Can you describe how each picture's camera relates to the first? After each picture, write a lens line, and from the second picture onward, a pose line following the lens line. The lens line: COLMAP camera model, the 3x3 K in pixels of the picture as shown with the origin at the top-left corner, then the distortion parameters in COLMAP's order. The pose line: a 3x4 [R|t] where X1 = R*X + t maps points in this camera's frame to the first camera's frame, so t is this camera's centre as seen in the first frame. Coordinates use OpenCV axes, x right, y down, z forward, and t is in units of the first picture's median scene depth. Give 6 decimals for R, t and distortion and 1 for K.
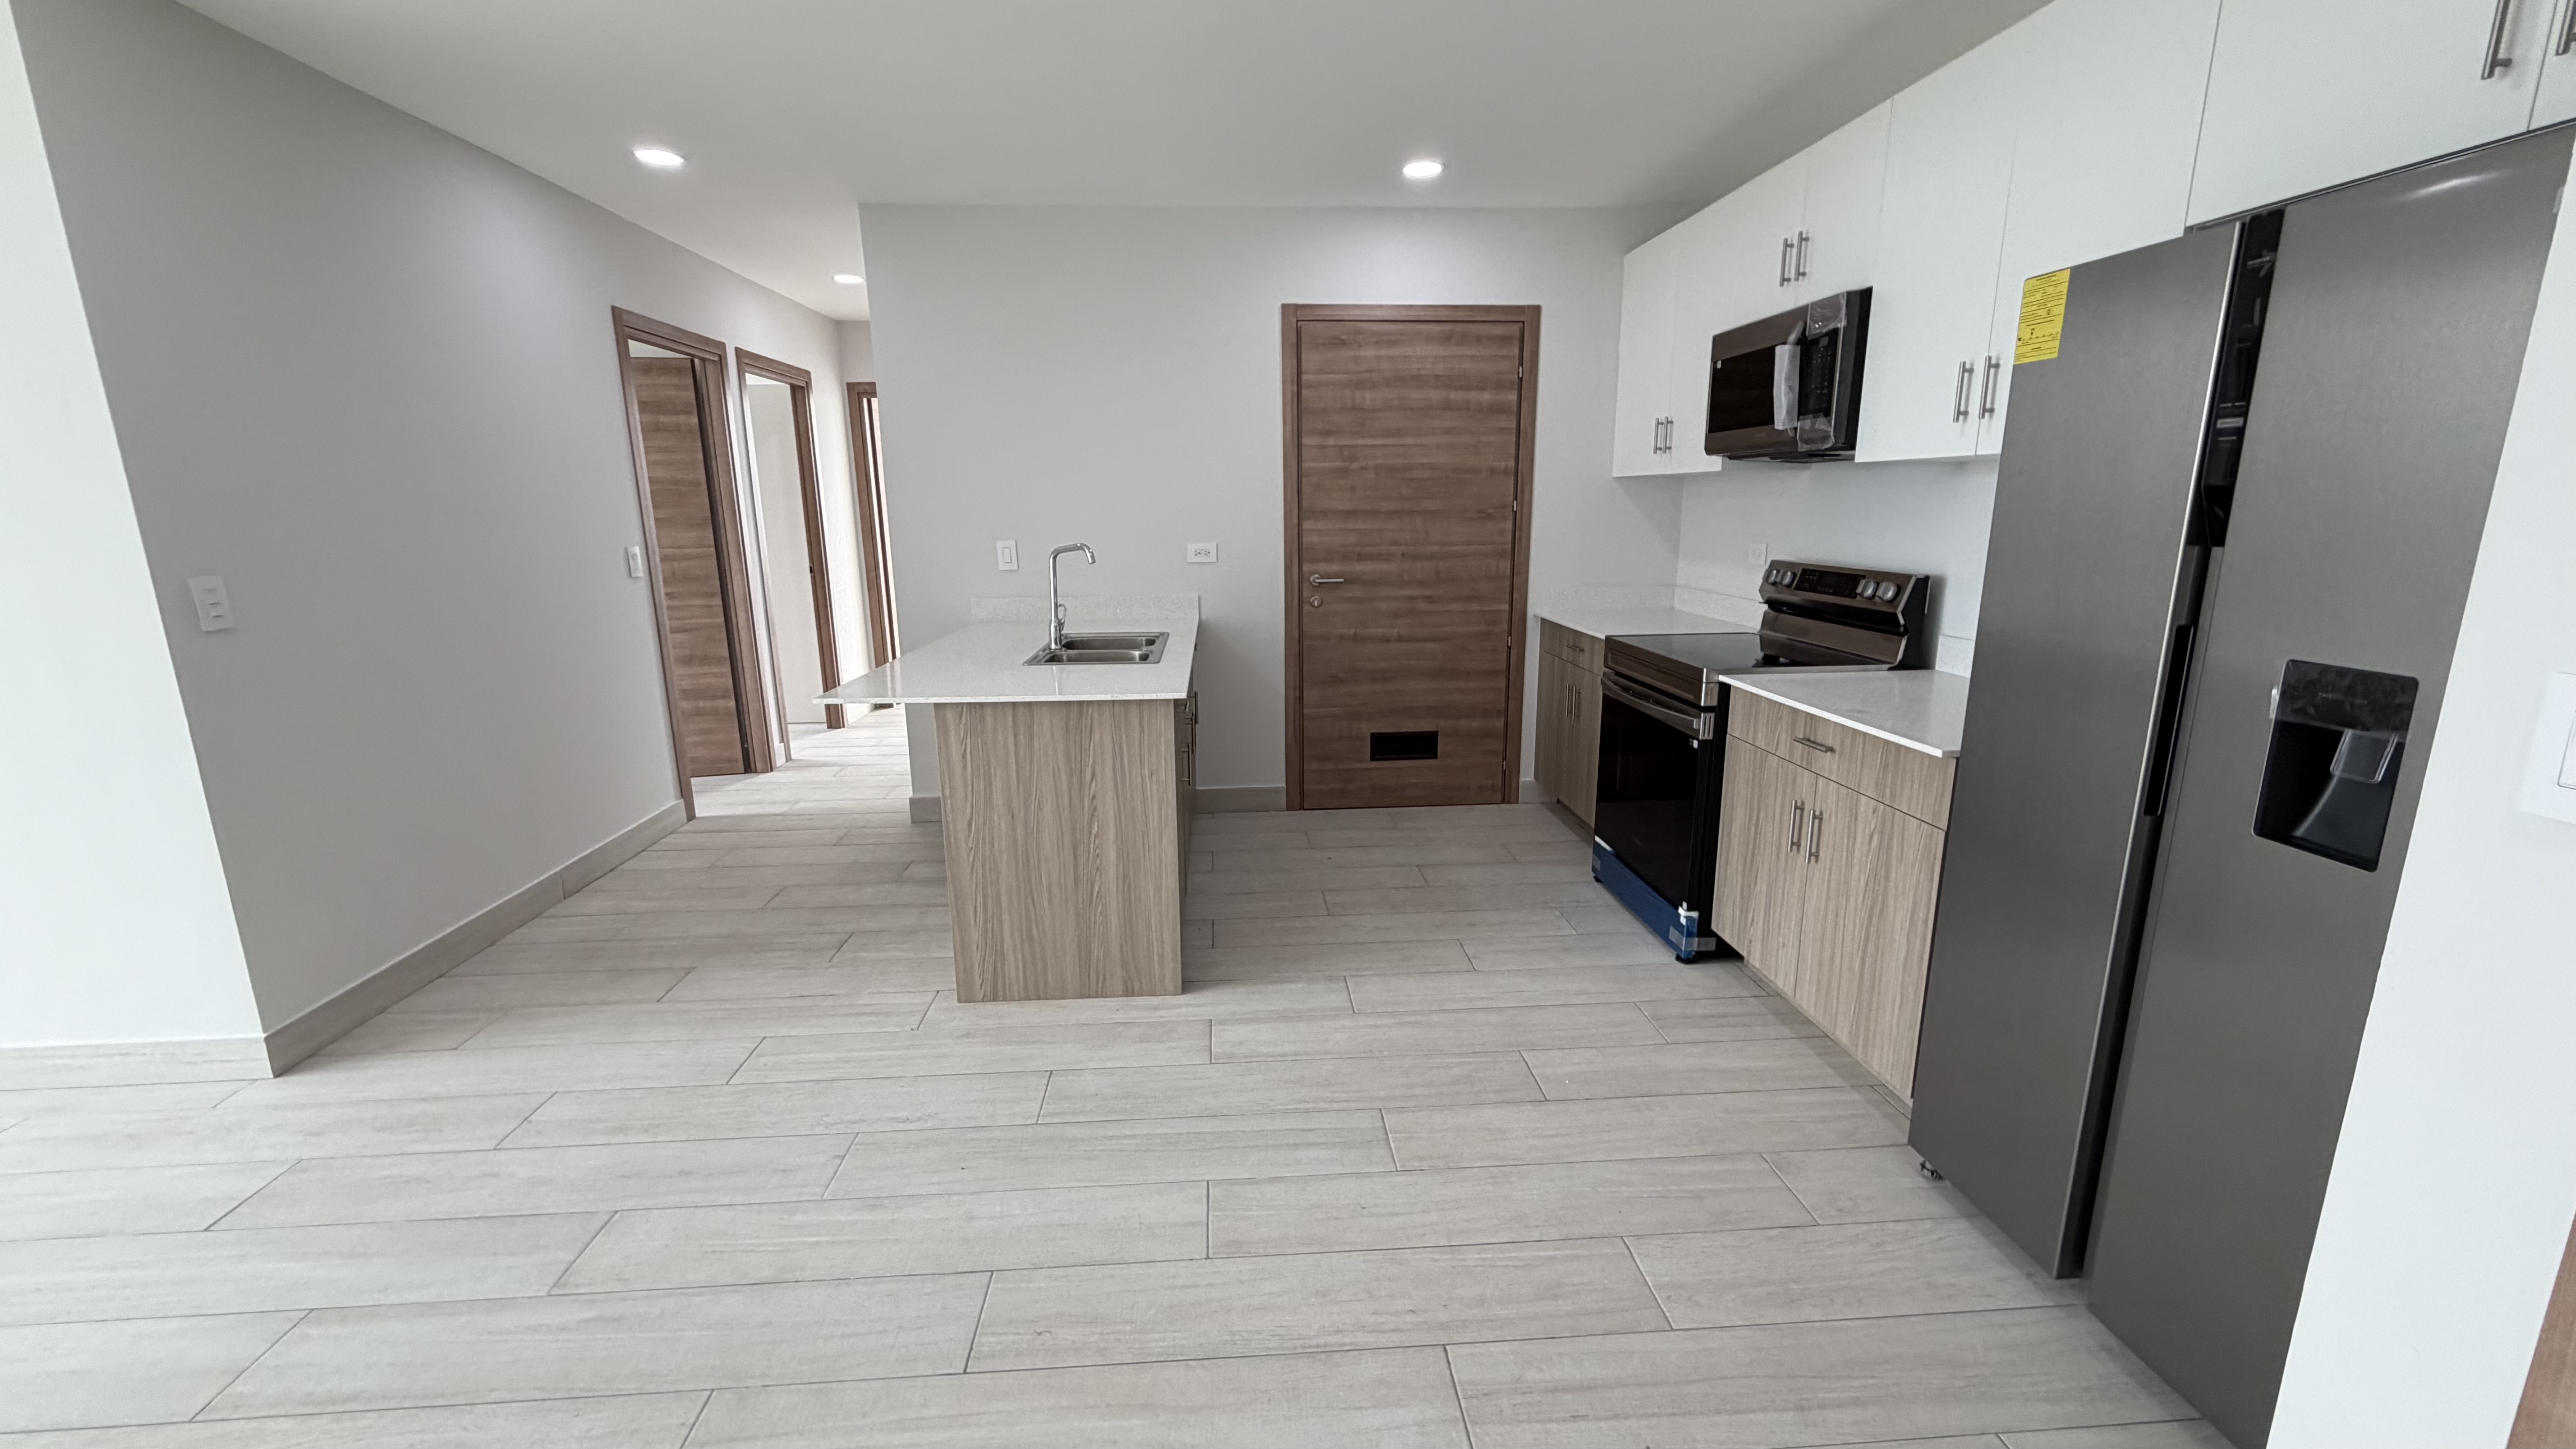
lens RADIAL K [[1028.7, 0, 1278.2], [0, 1028.7, 724.3], [0, 0, 1]] dist [0.000396, 0.000169]
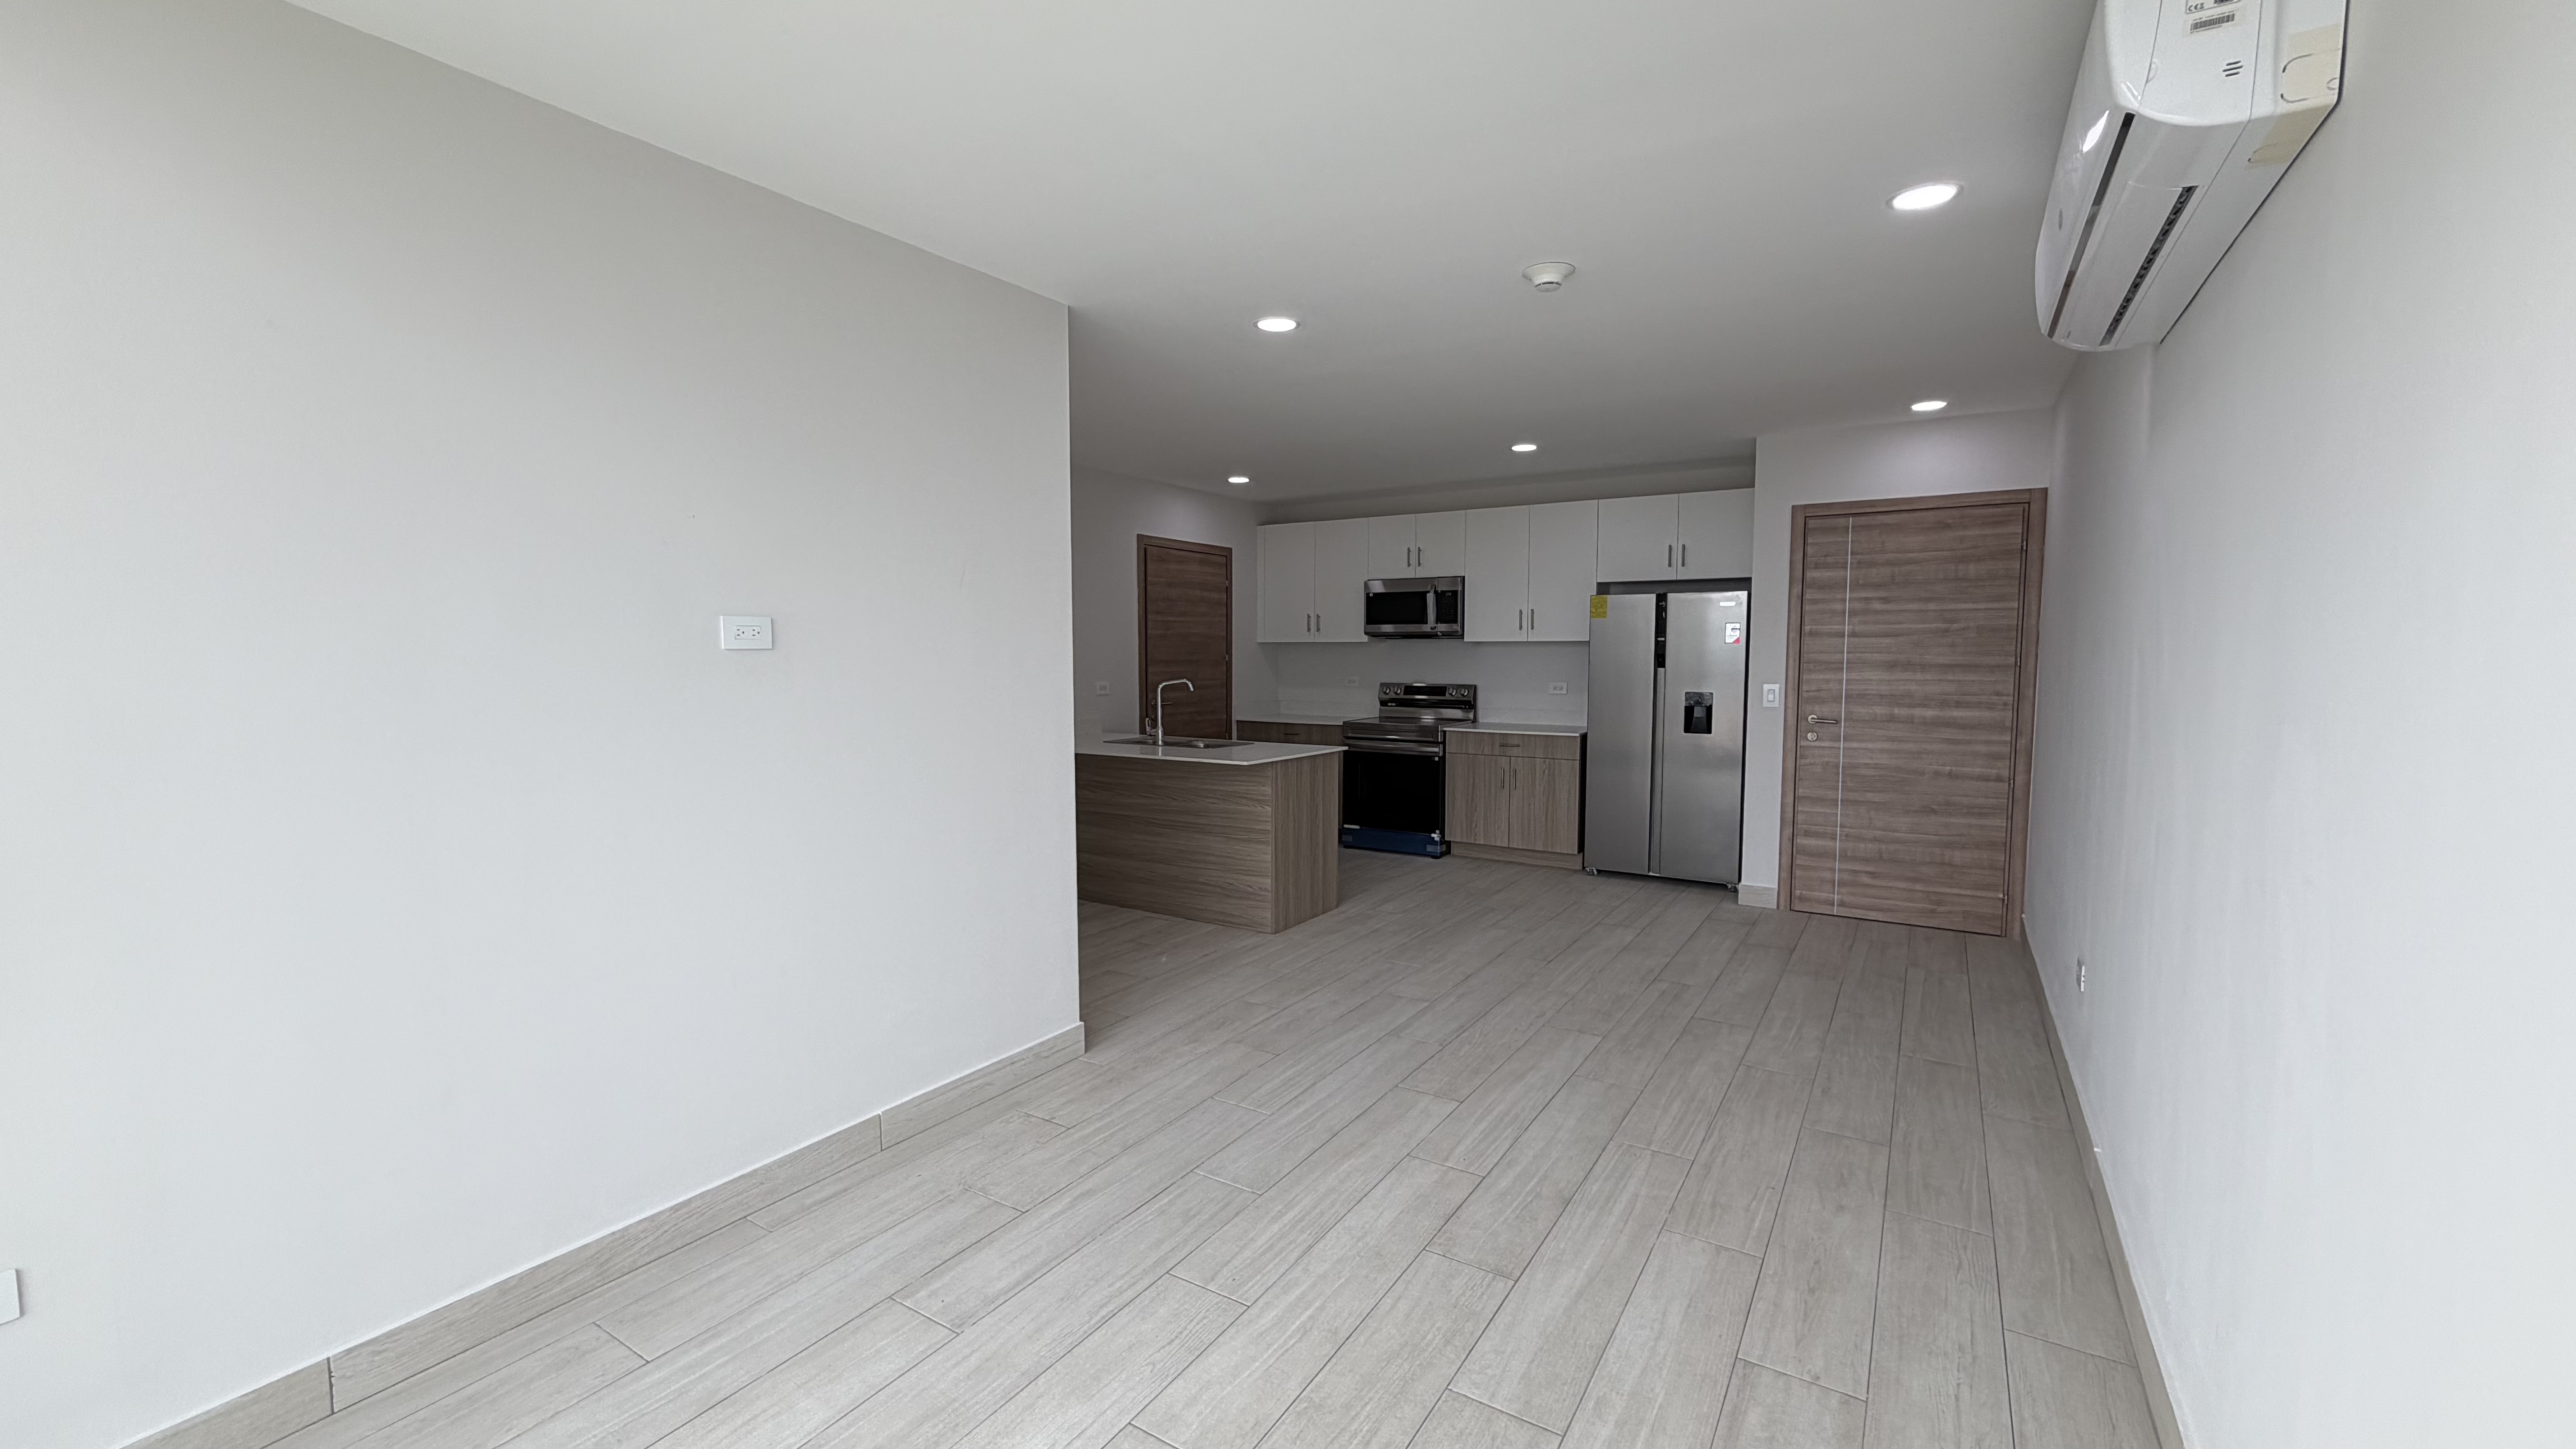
lens RADIAL K [[1028.7, 0, 1278.2], [0, 1028.7, 724.3], [0, 0, 1]] dist [0.000396, 0.000169]
pose [[0.591149, -0.048472, 0.805104, -1.646458], [0.164913, 0.984369, -0.061822, 0.027059], [-0.789523, 0.169319, 0.589903, -0.096170]]
